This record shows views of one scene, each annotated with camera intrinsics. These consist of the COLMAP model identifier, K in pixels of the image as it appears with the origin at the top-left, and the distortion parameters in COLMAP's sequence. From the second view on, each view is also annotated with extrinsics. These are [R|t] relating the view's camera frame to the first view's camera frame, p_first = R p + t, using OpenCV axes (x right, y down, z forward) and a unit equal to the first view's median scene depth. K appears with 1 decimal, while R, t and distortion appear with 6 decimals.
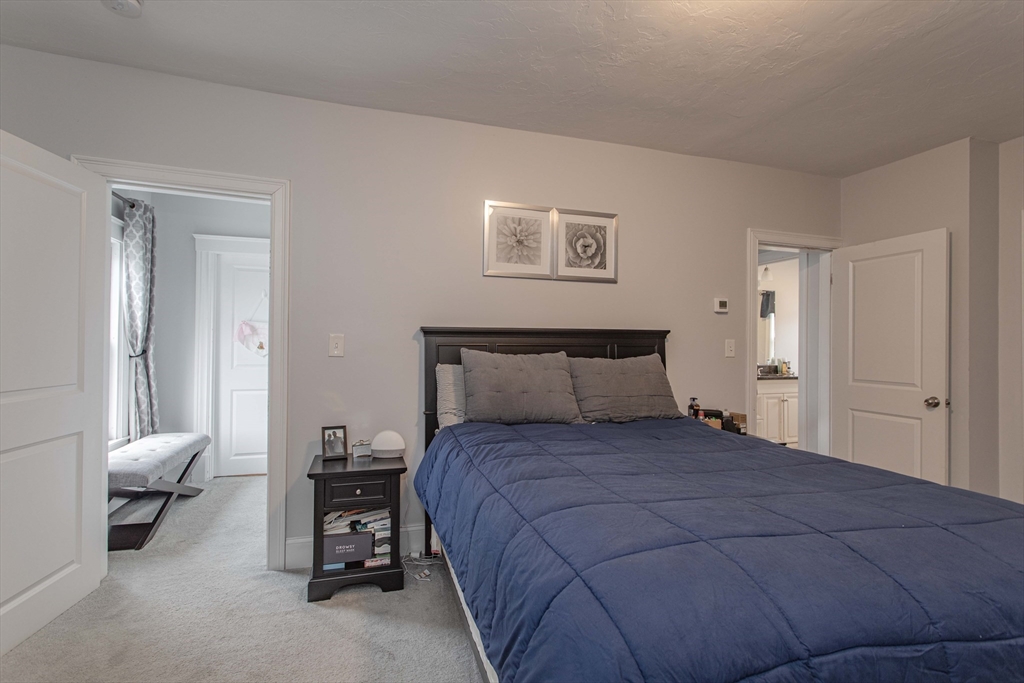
lens RADIAL K [[489.2, 0, 512.0], [0, 489.2, 344.3], [0, 0, 1]] dist [0.001523, 0.000823]
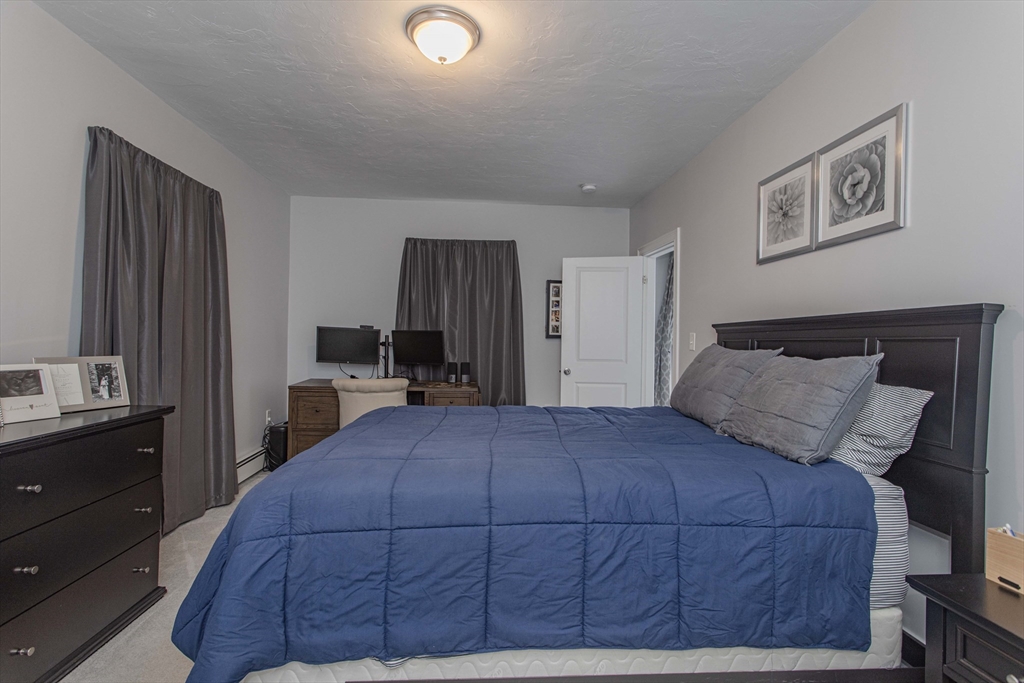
lens RADIAL K [[489.2, 0, 513.6], [0, 489.2, 341.5], [0, 0, 1]] dist [0.001523, 0.000823]
pose [[-0.227431, -0.005663, -0.973778, 0.888109], [0.007447, 0.999944, -0.007554, 0.006721], [0.973766, -0.008970, -0.227376, 0.716460]]
